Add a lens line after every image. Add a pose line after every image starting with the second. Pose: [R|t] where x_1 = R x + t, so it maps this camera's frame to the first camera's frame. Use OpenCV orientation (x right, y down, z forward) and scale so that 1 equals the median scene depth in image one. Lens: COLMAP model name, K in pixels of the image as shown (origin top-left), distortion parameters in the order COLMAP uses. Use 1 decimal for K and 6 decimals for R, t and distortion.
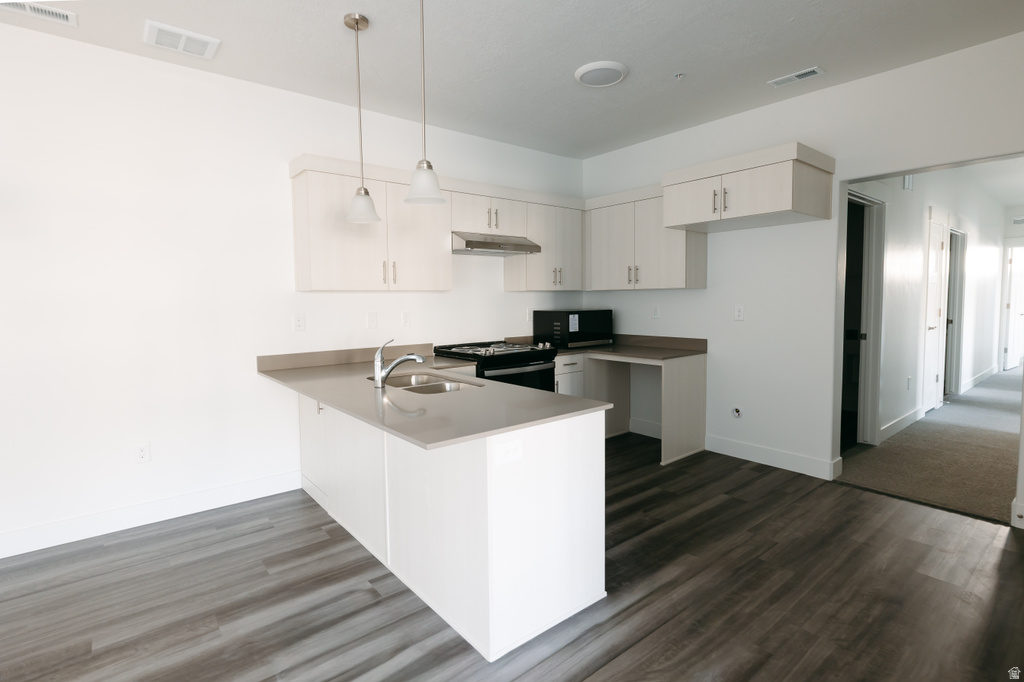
lens RADIAL K [[499.9, 0, 511.9], [0, 499.9, 331.0], [0, 0, 1]] dist [-0.010070, -0.000028]
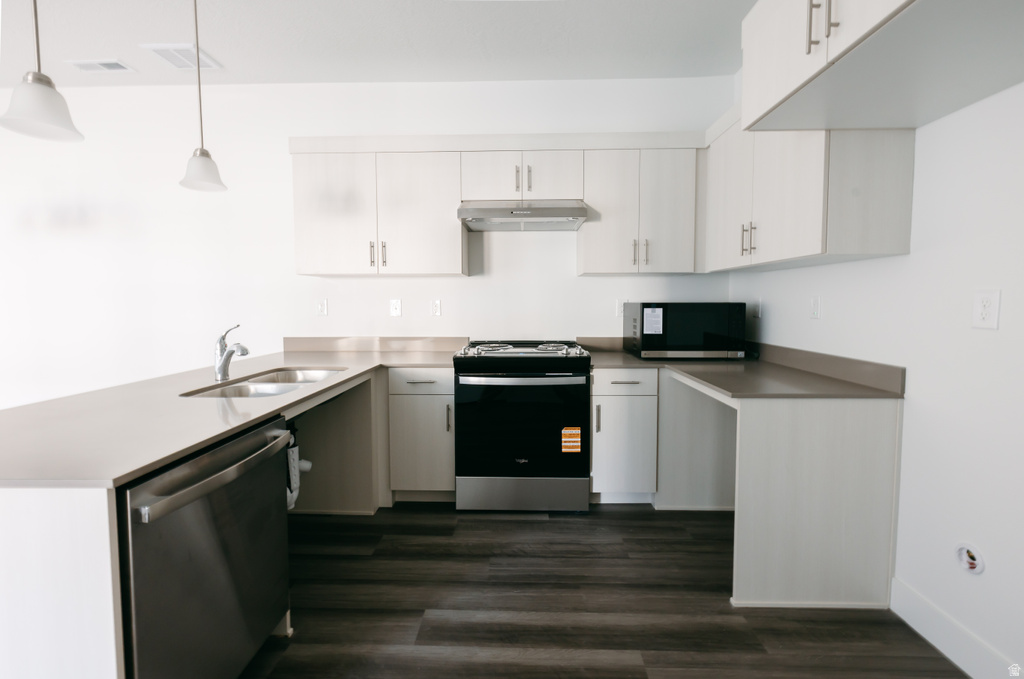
lens RADIAL K [[432.6, 0, 513.4], [0, 432.6, 325.9], [0, 0, 1]] dist [0.003346, -0.000081]
pose [[0.755642, 0.047279, -0.653276, 0.443205], [-0.050028, 0.998644, 0.014406, -0.010711], [0.653071, 0.021797, 0.756983, 0.559567]]
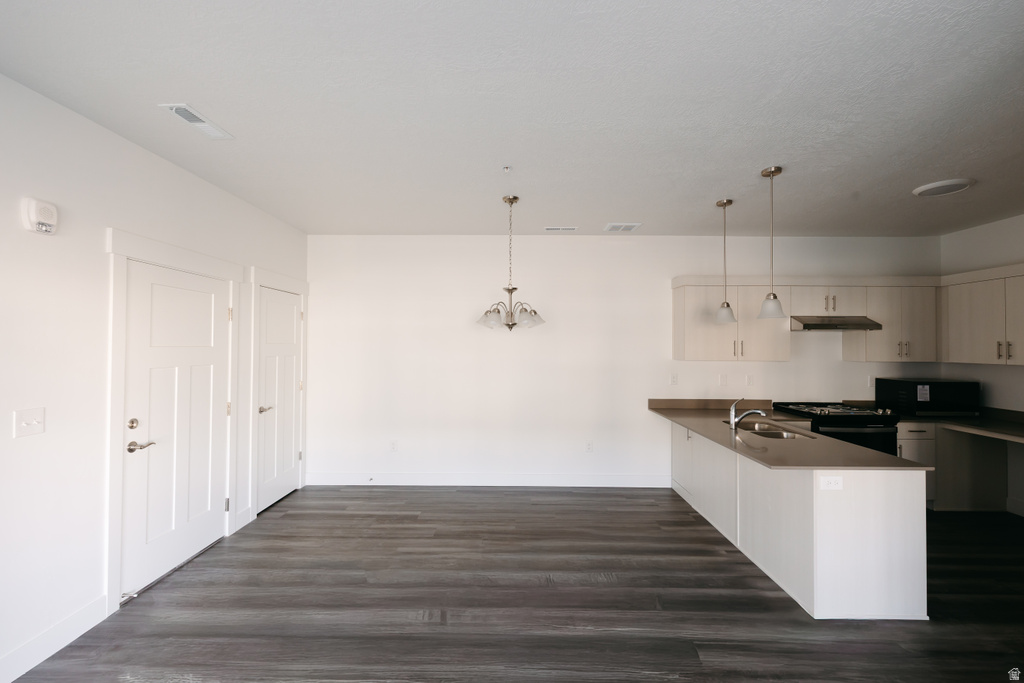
lens RADIAL K [[432.6, 0, 513.7], [0, 432.6, 337.5], [0, 0, 1]] dist [0.003346, -0.000081]
pose [[0.772742, 0.007299, -0.634678, 0.042600], [-0.056979, 0.996694, -0.057911, -0.038361], [0.632157, 0.080913, 0.770604, -0.355982]]
